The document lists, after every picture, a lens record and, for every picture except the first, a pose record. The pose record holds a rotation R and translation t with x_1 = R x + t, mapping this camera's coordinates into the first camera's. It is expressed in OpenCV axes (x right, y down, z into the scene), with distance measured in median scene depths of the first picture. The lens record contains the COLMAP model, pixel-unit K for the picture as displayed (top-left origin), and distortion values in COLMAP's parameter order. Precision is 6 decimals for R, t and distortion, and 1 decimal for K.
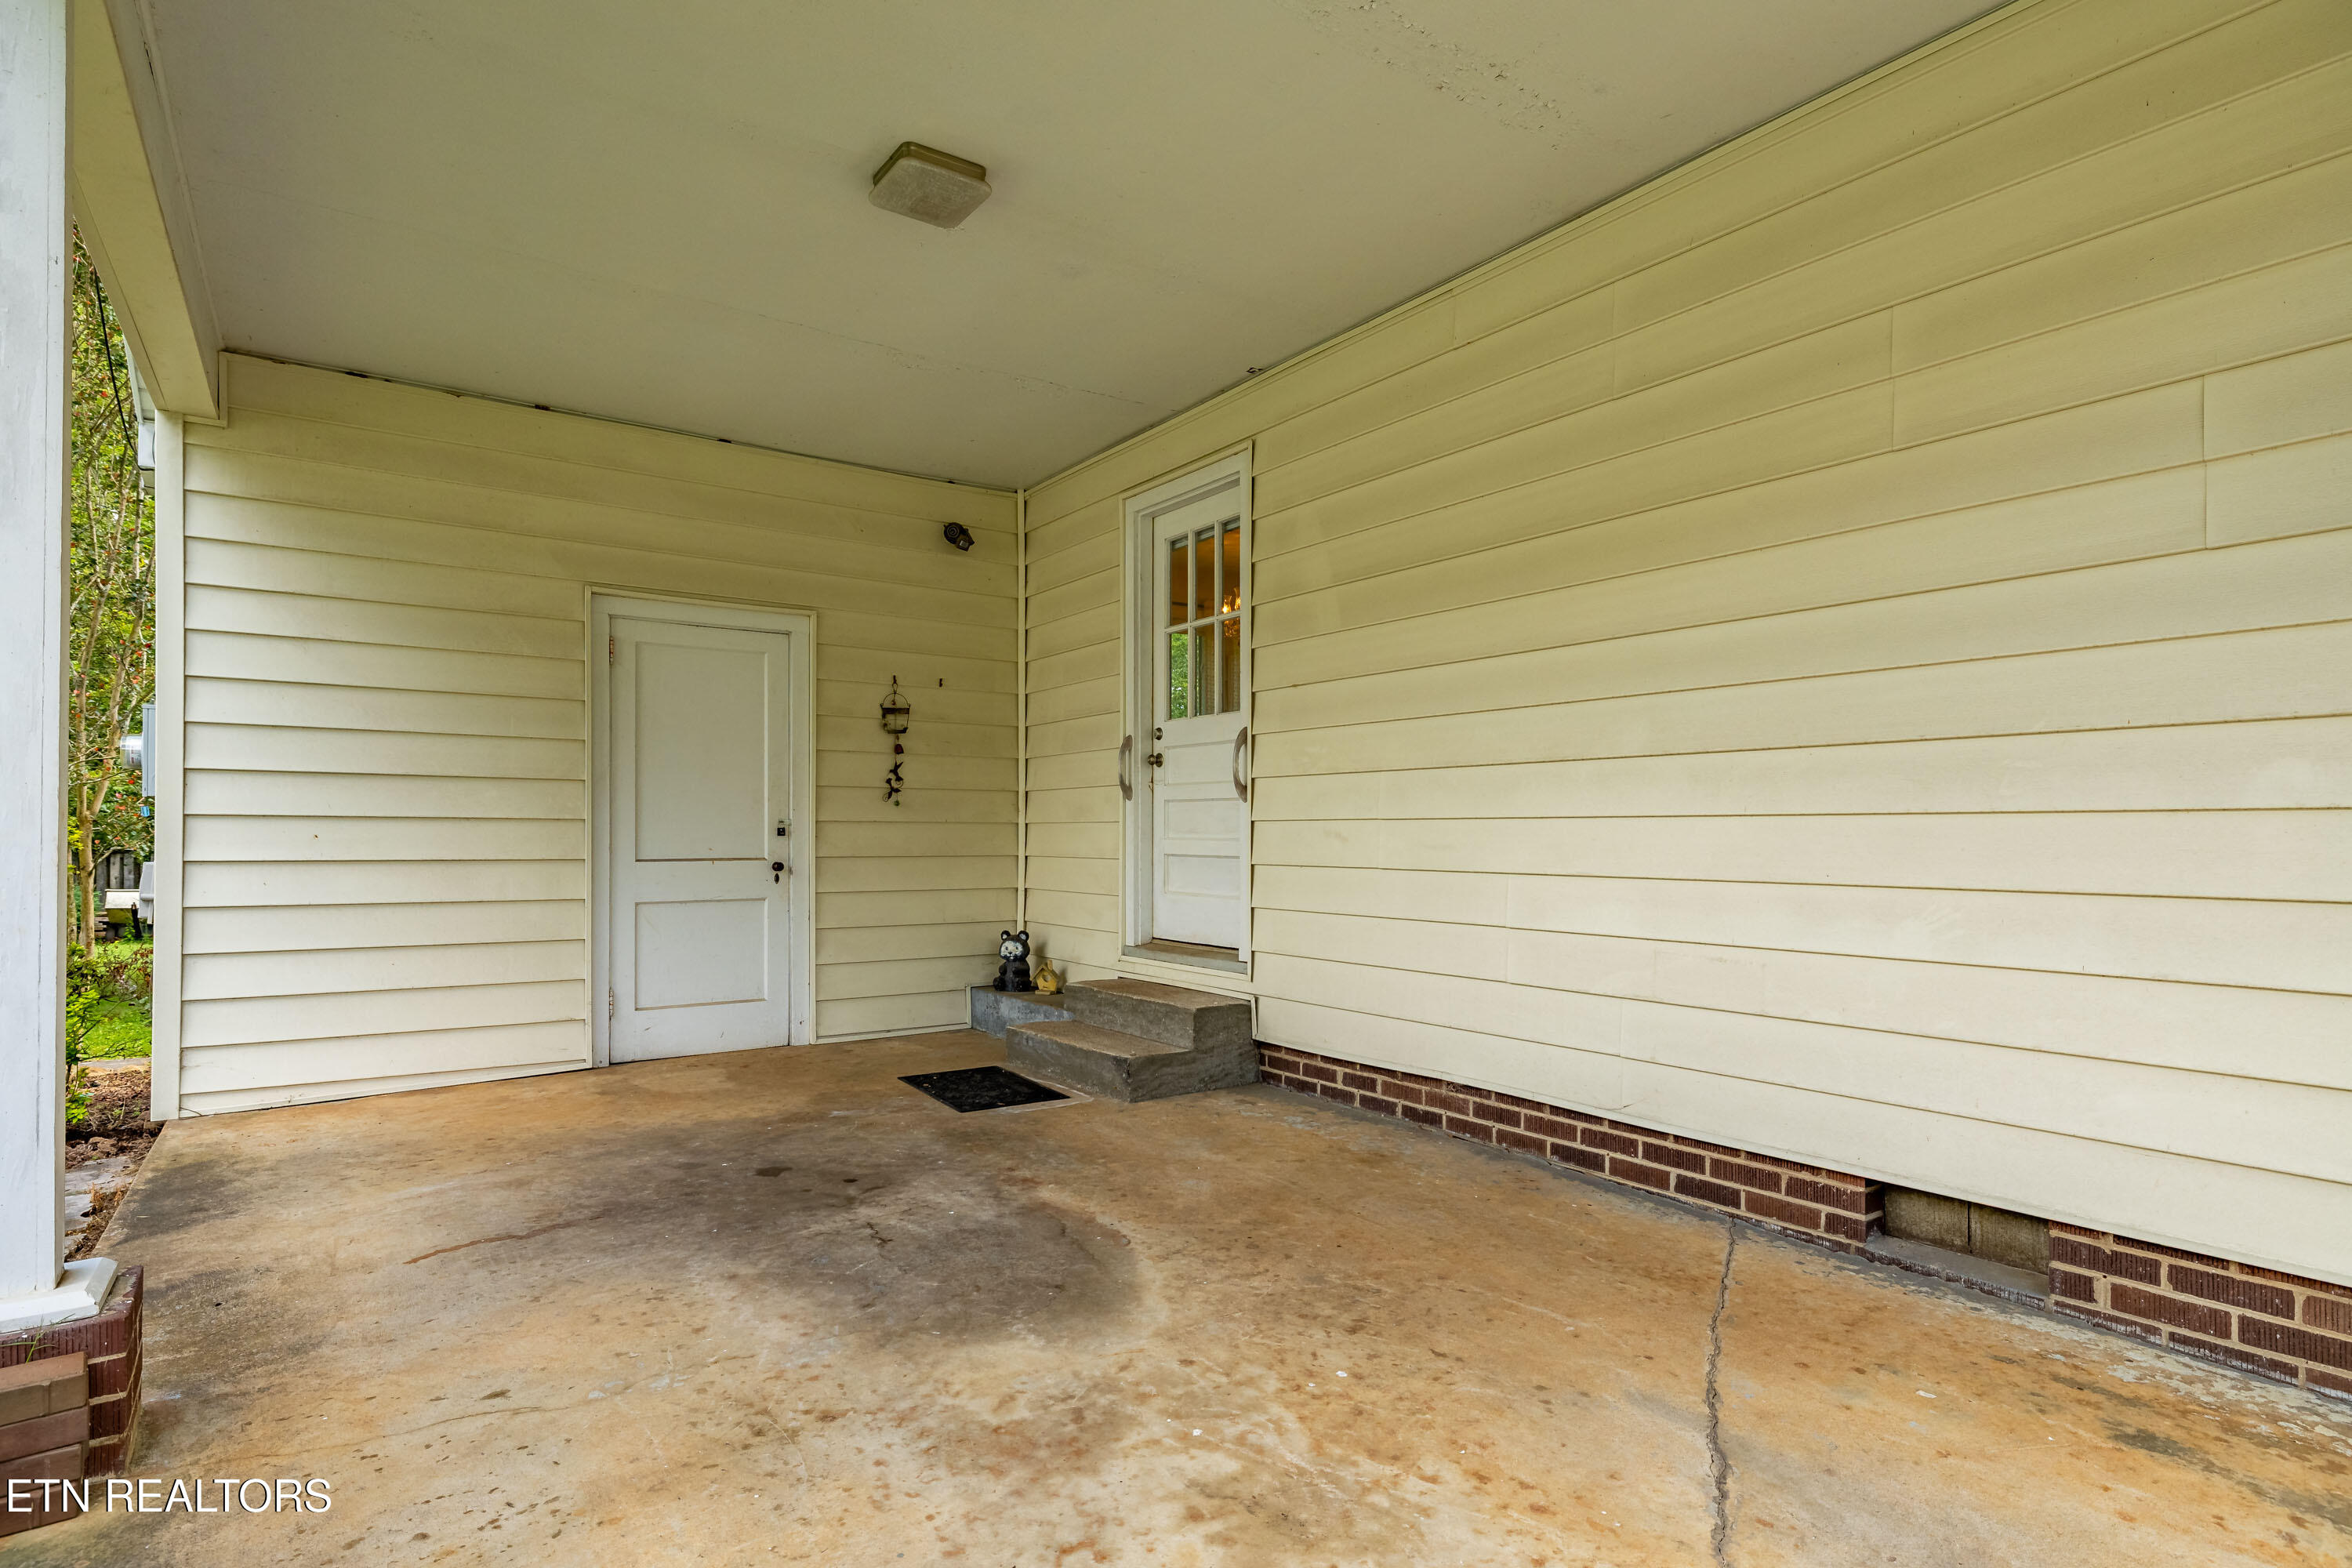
lens RADIAL K [[1213.8, 0, 1172.8], [0, 1213.8, 799.1], [0, 0, 1]] dist [-0.002892, 0.000275]
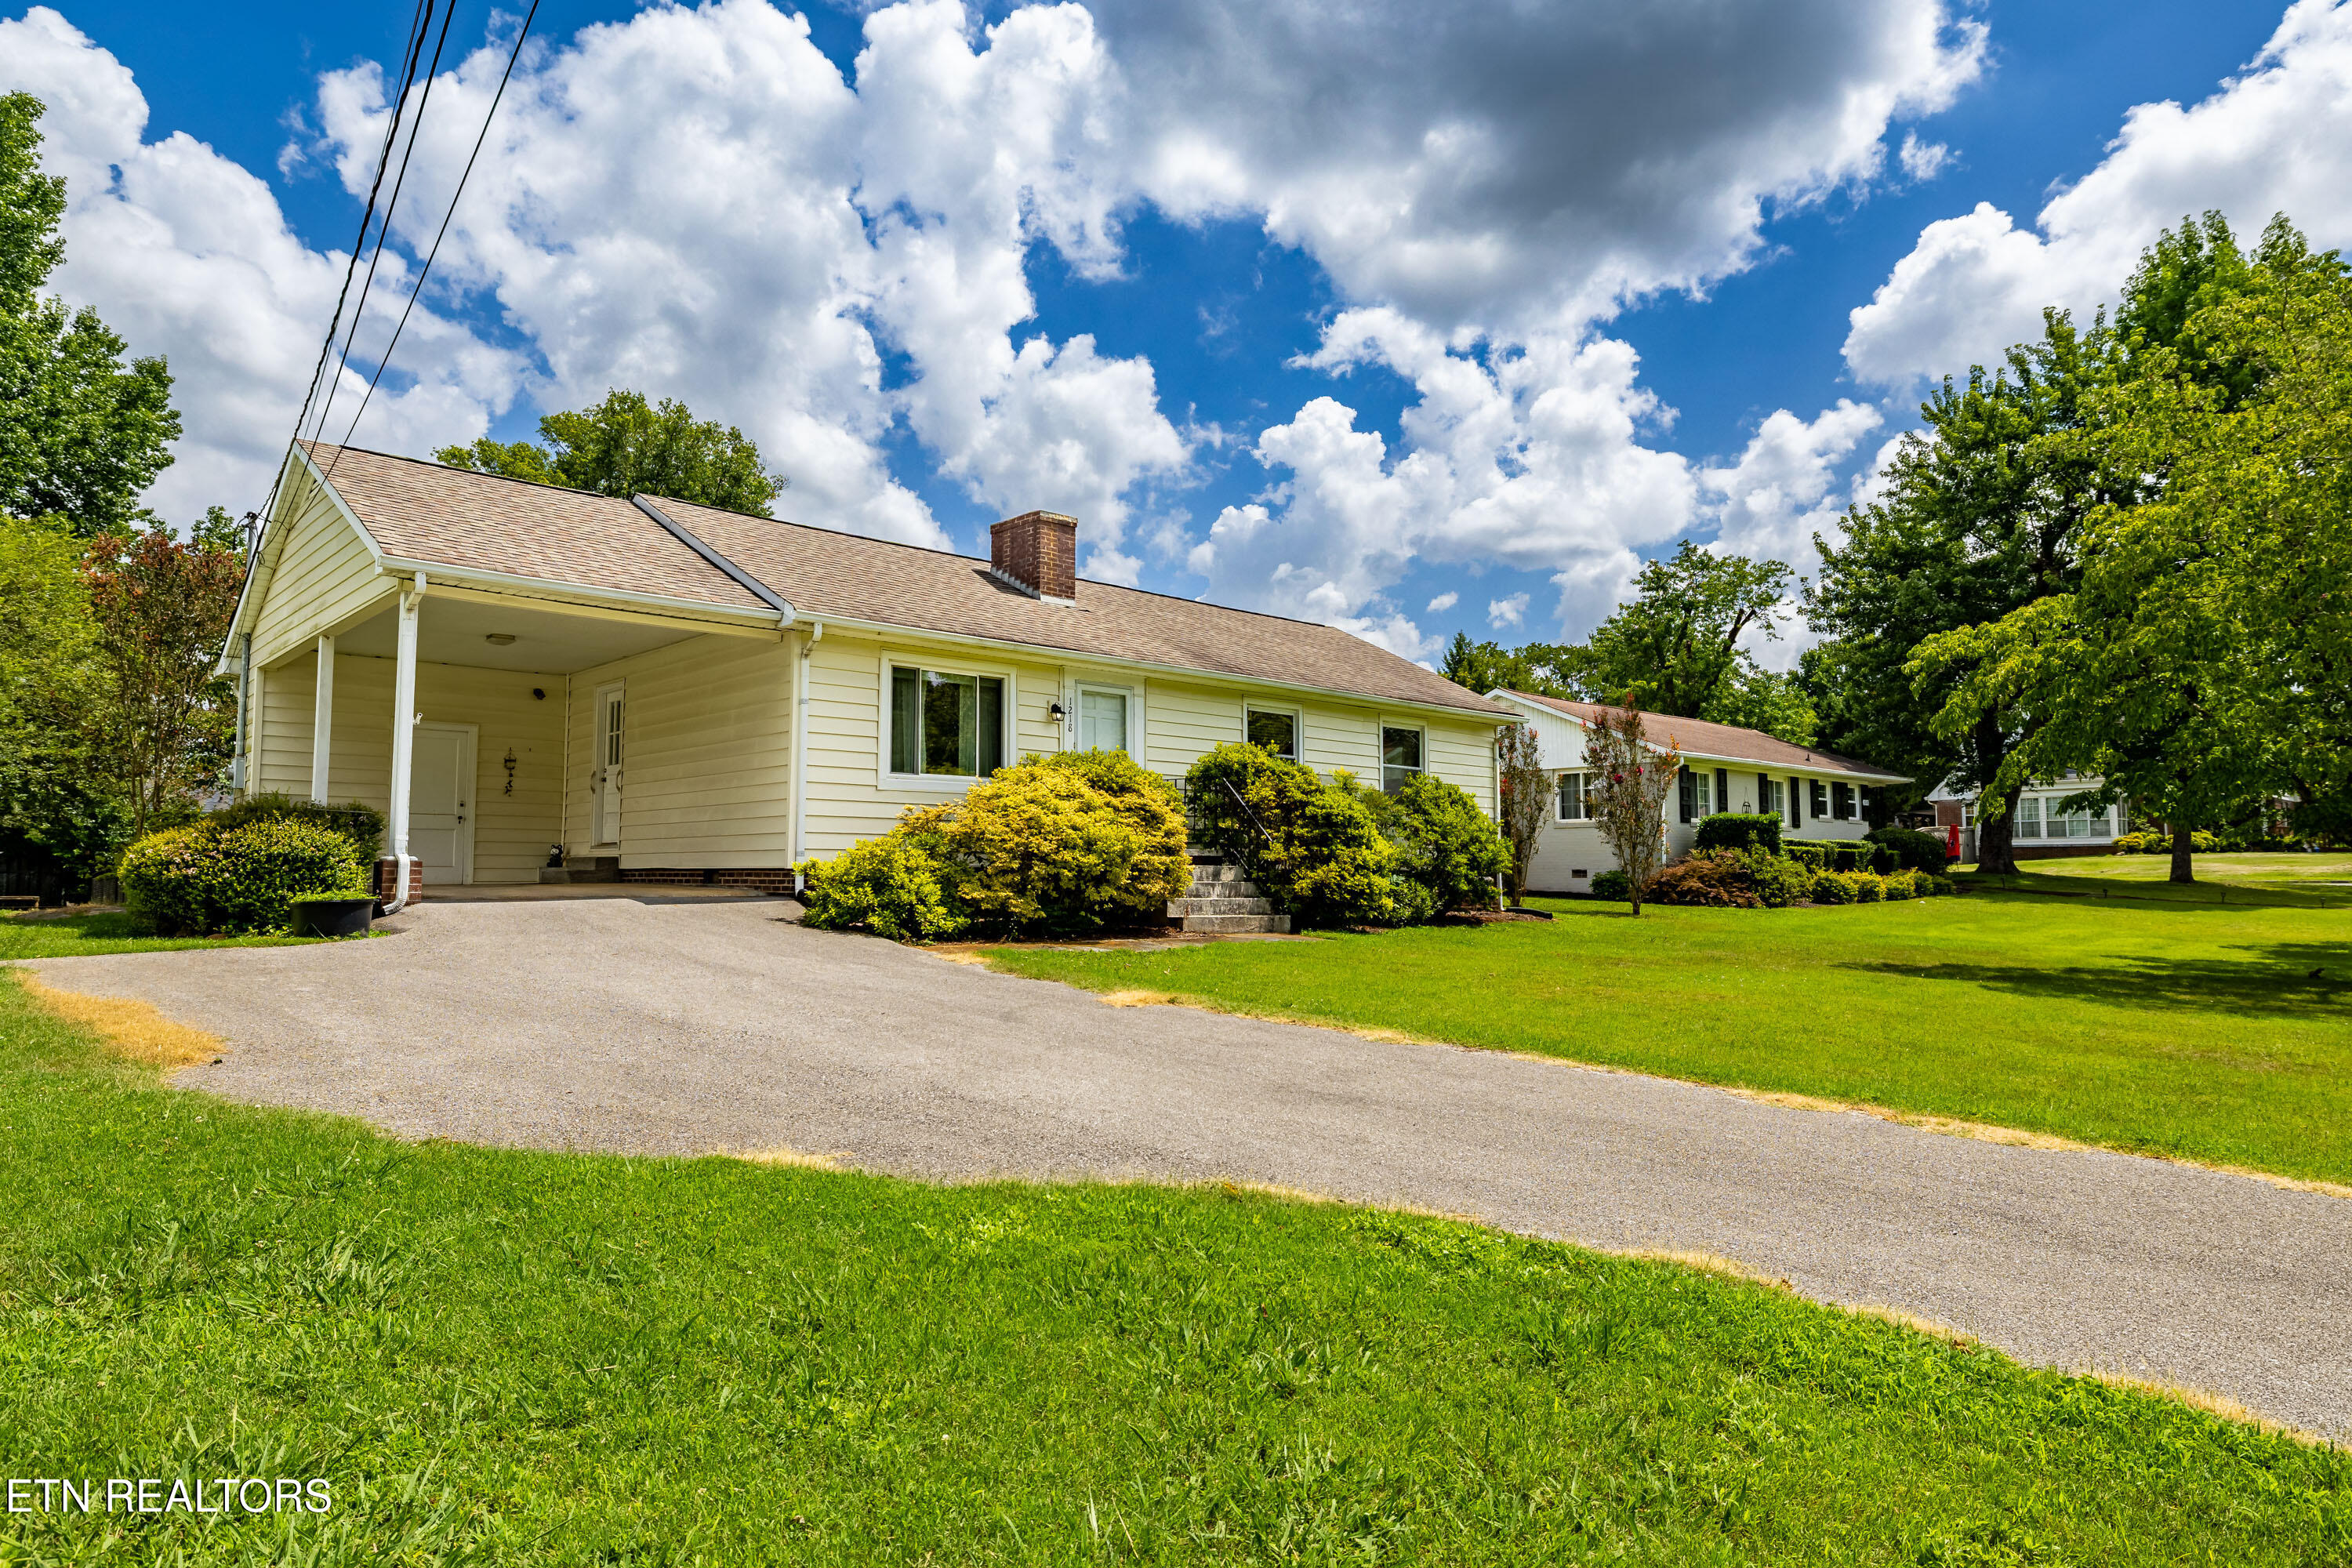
lens RADIAL K [[1274.6, 0, 1176.0], [0, 1274.6, 784.0], [0, 0, 1]] dist [-0.000772, 0.000262]
pose [[0.987418, 0.009618, 0.157841, 0.790203], [-0.003207, 0.999161, -0.040820, 0.089468], [-0.158102, 0.039800, 0.986620, -2.029771]]
